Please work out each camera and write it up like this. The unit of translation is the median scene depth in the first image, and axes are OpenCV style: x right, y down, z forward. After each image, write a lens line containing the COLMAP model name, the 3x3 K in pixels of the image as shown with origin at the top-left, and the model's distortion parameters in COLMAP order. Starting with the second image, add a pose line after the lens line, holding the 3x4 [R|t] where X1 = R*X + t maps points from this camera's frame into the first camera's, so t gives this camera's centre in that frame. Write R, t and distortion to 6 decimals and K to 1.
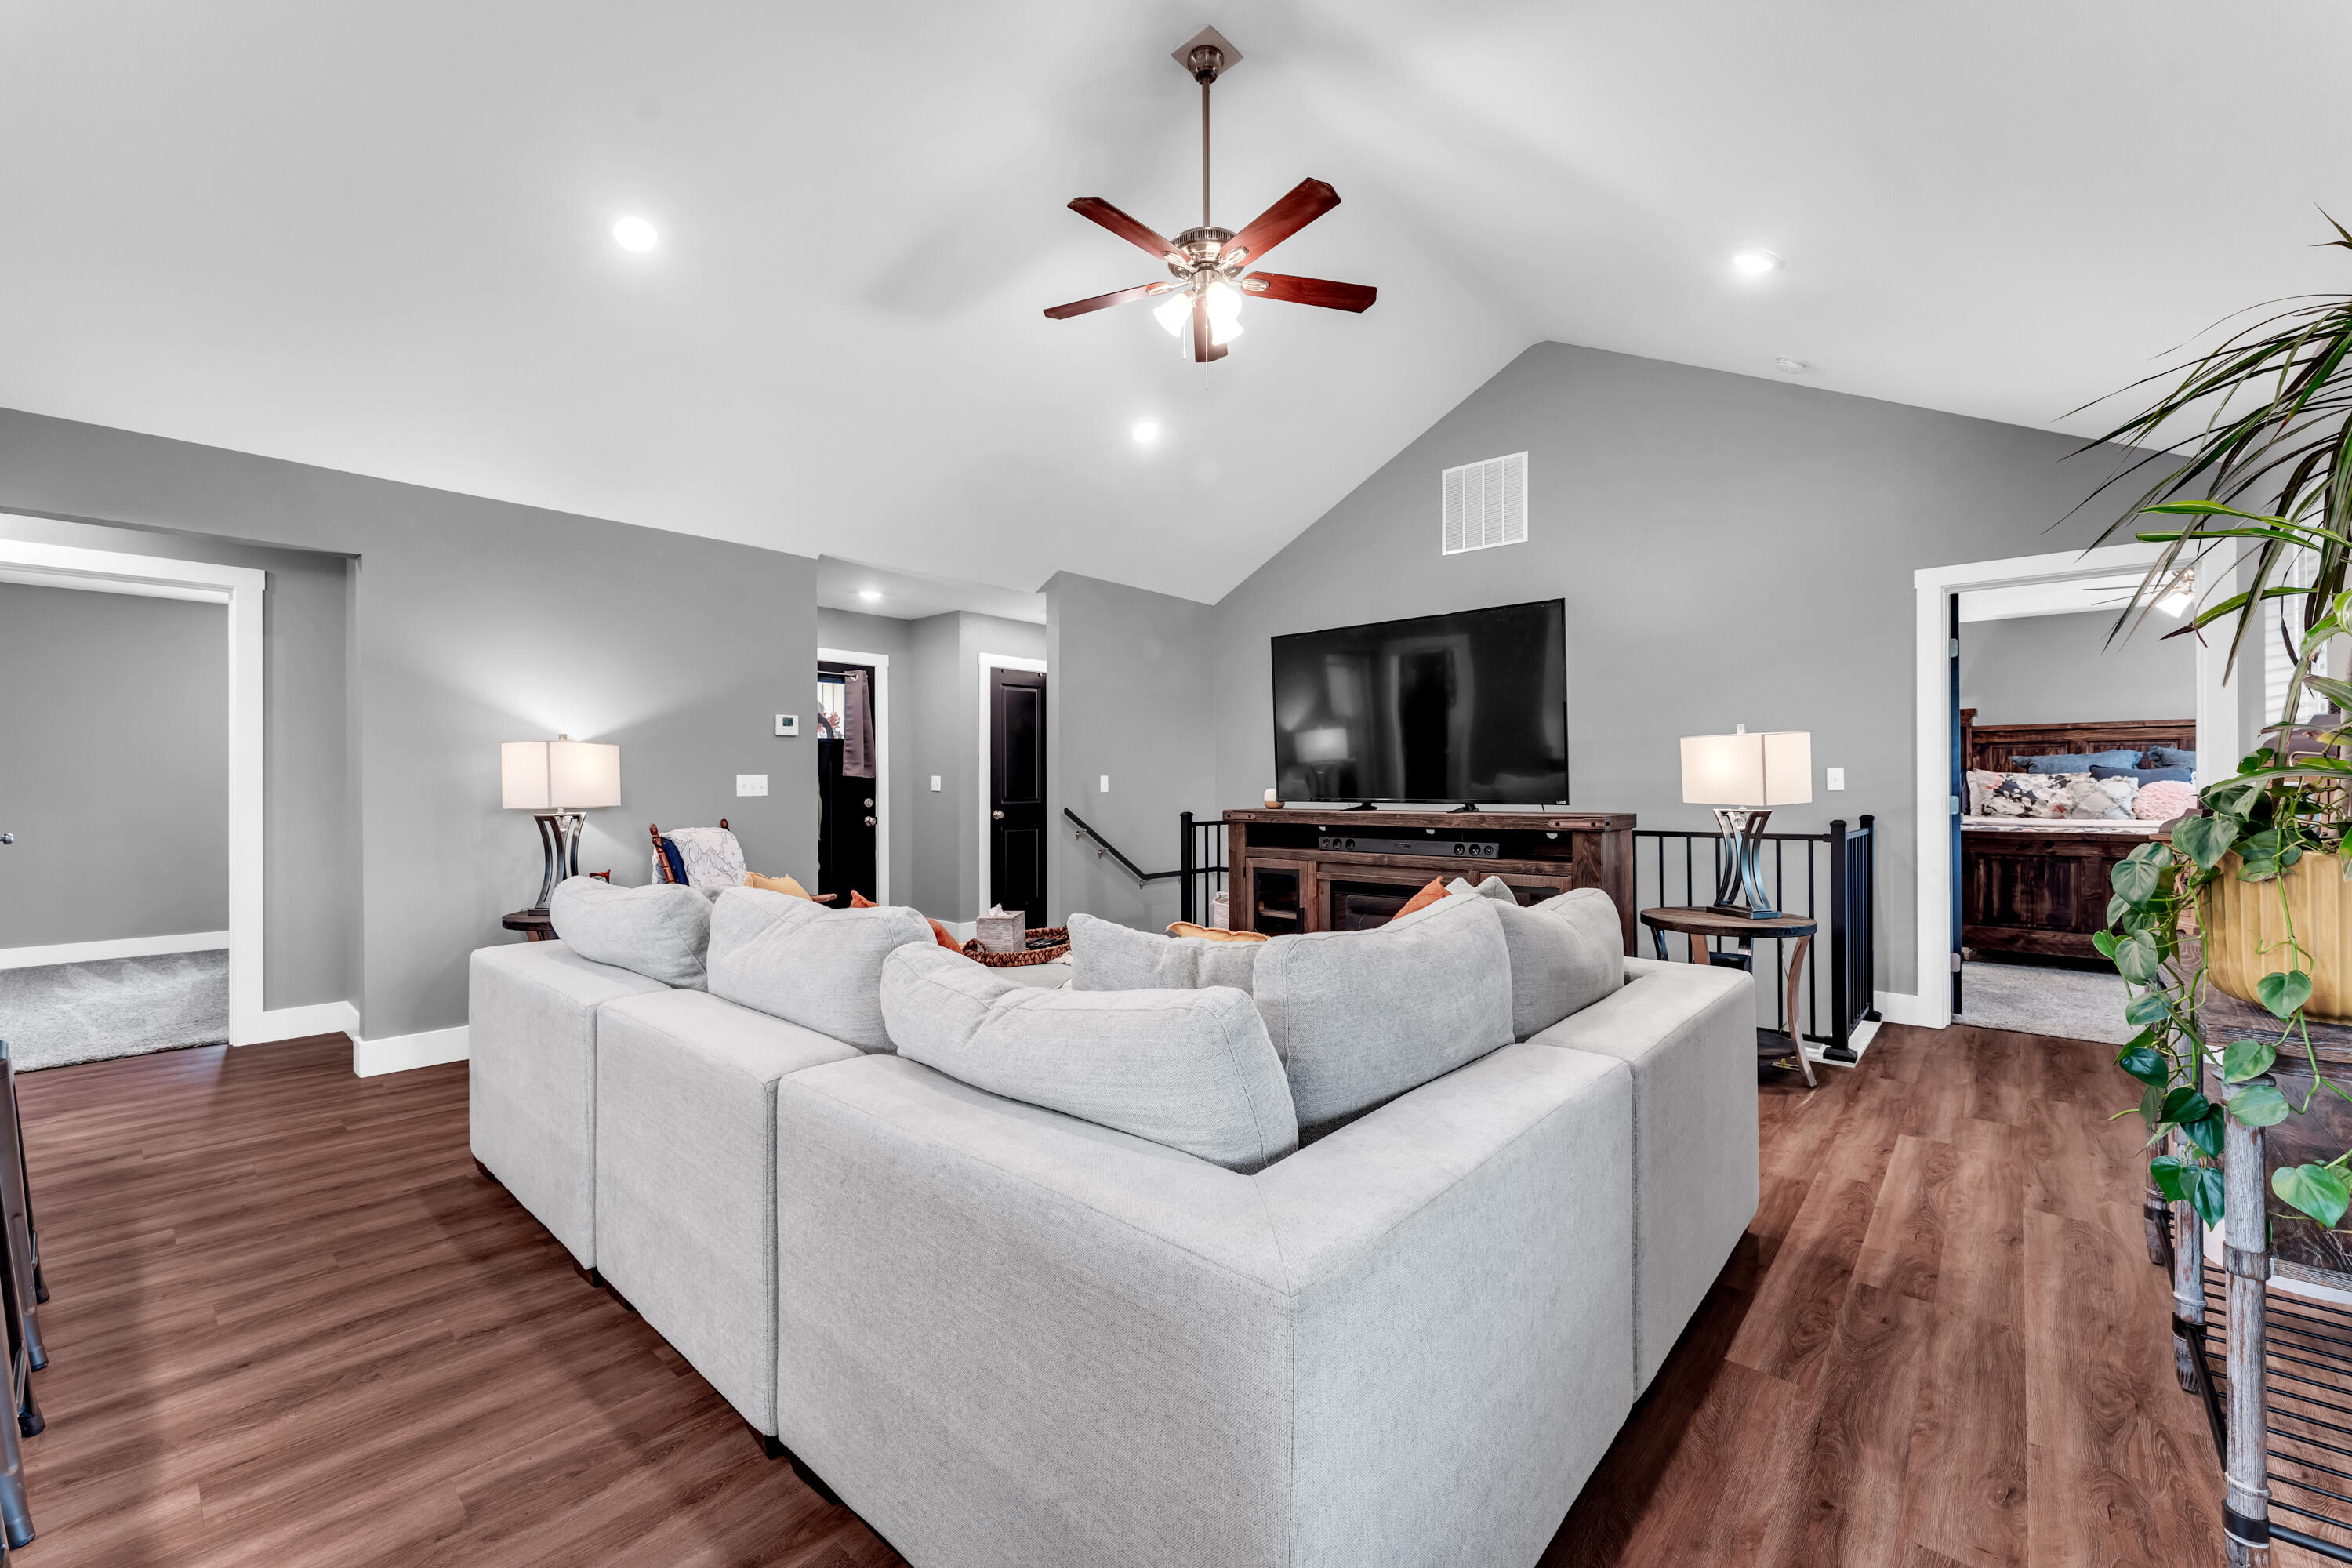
lens RADIAL K [[948.6, 0, 1161.1], [0, 948.6, 780.6], [0, 0, 1]] dist [-0.001589, -0.000567]
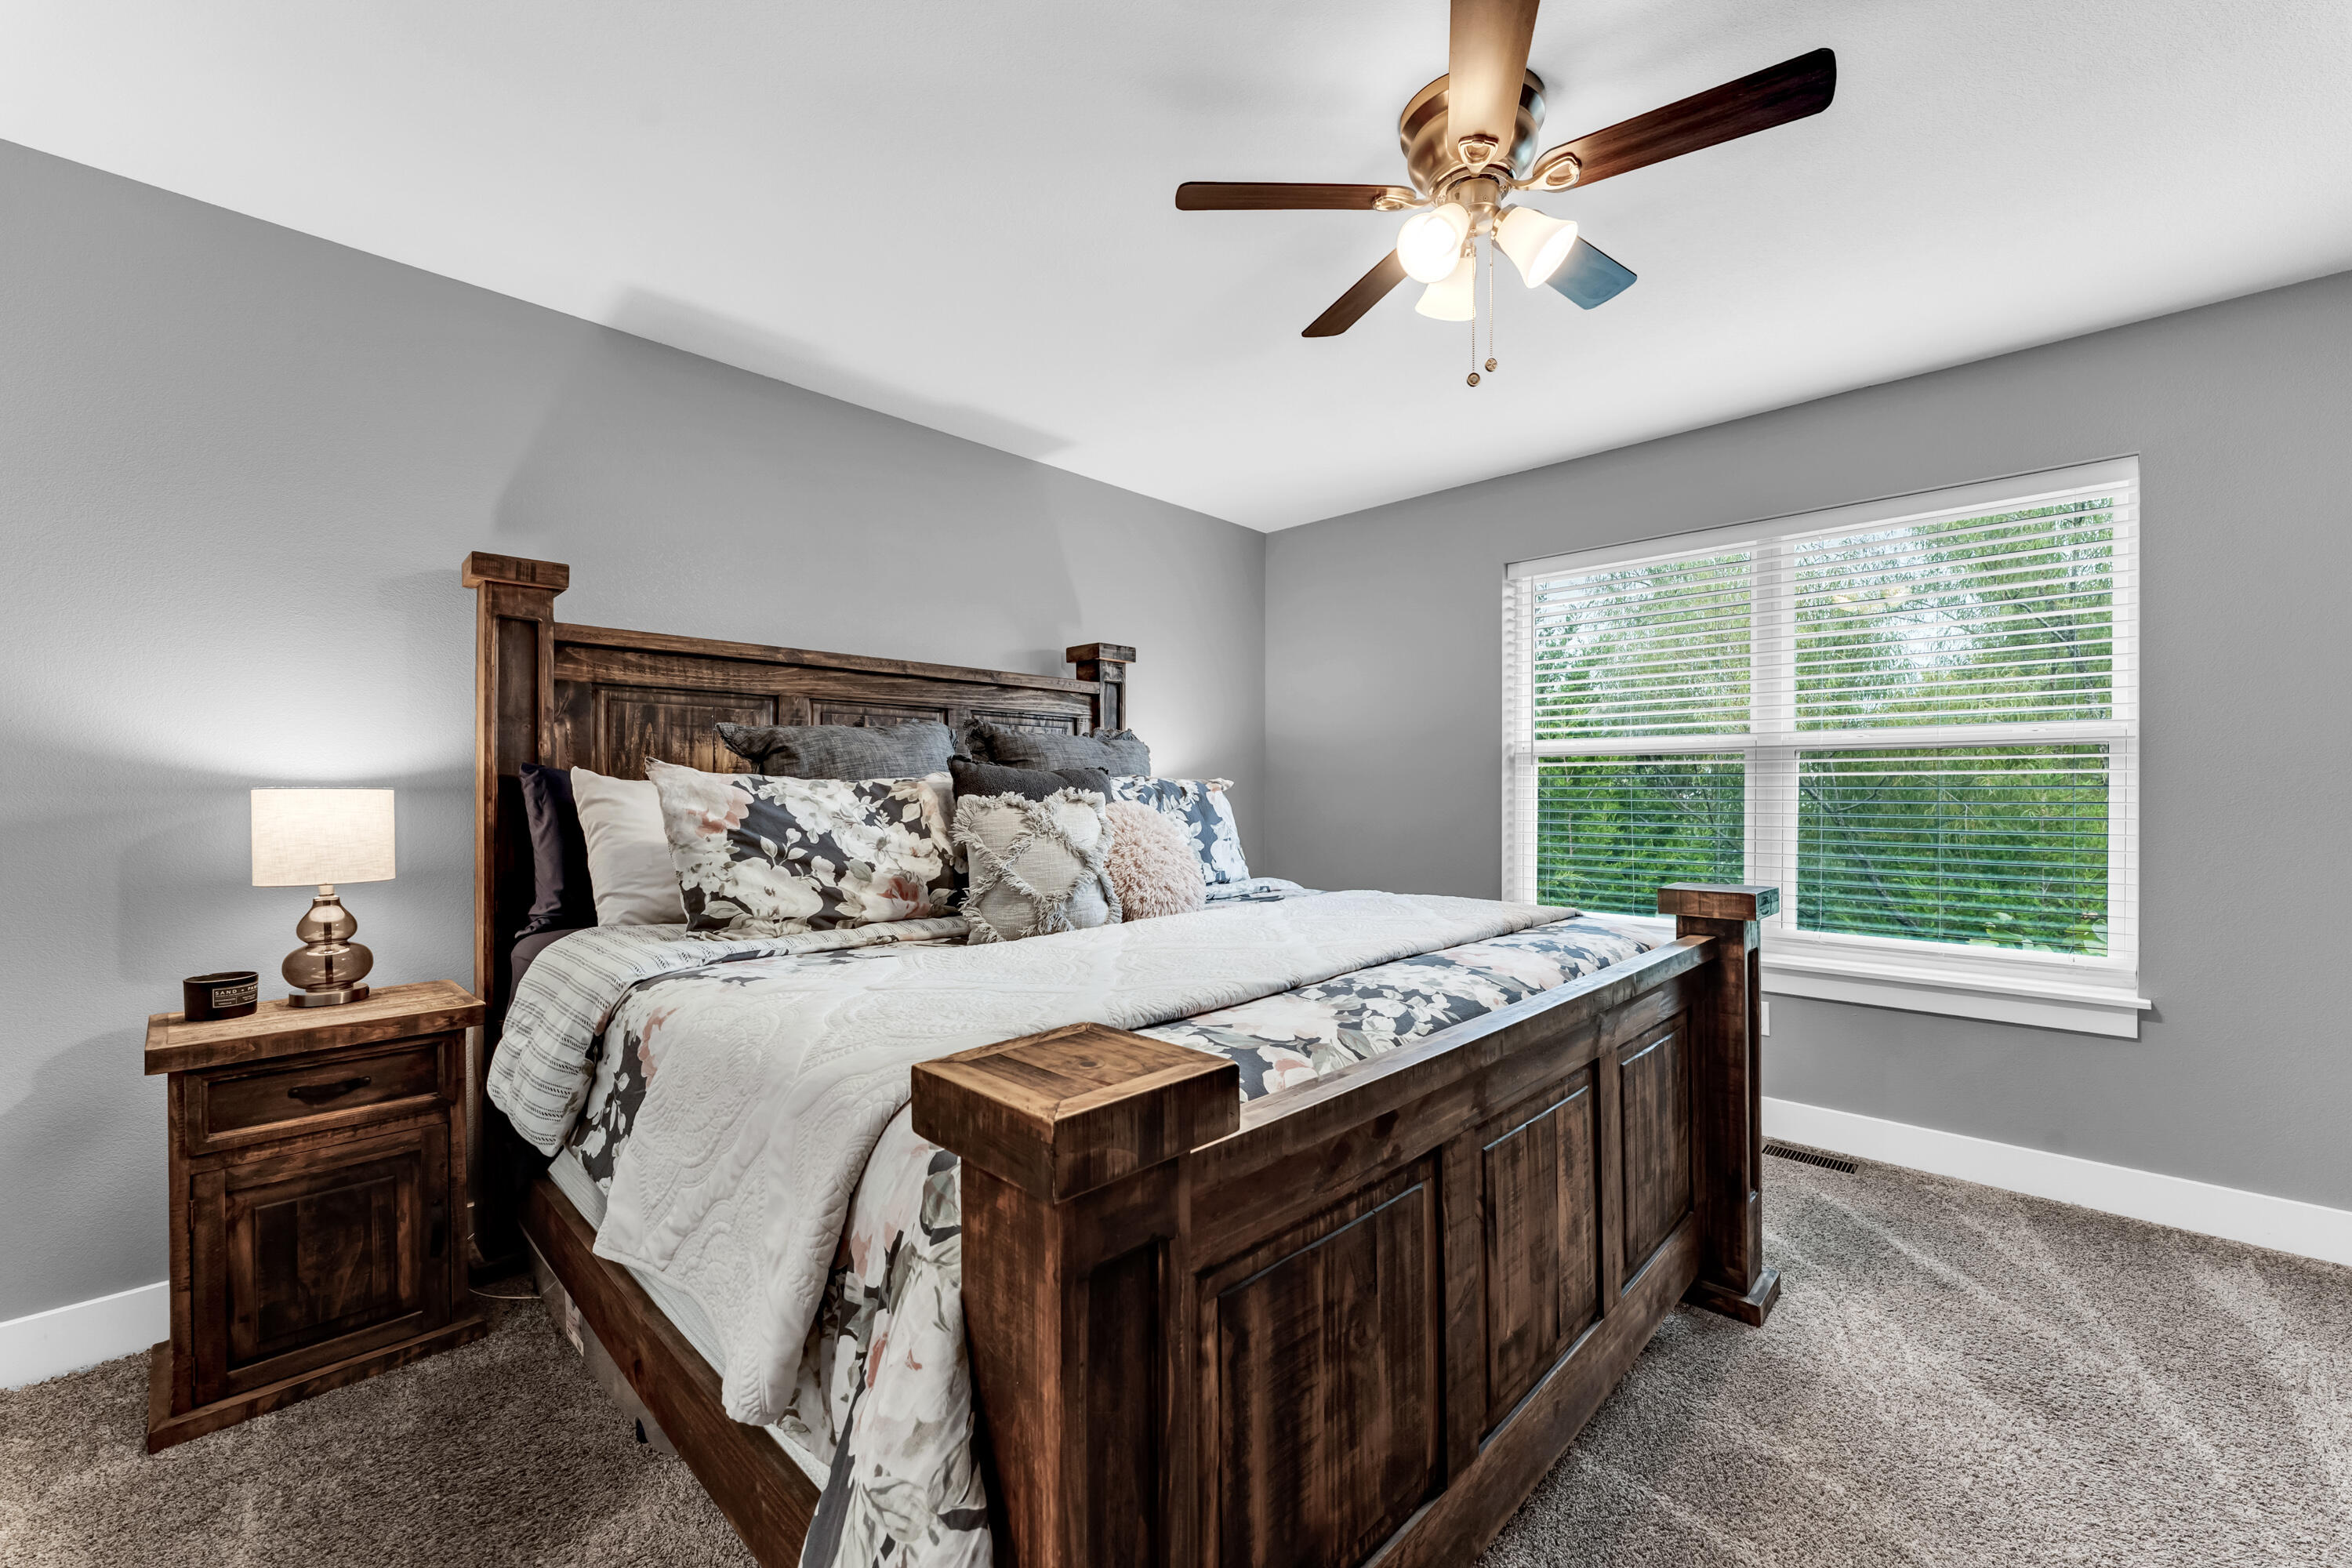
lens RADIAL K [[948.6, 0, 1172.0], [0, 948.6, 784.2], [0, 0, 1]] dist [-0.001589, -0.000567]
pose [[0.032071, 0.005908, 0.999468, 0.615477], [-0.005946, 0.999966, -0.005720, -0.004449], [-0.999468, -0.005759, 0.032105, 0.878934]]
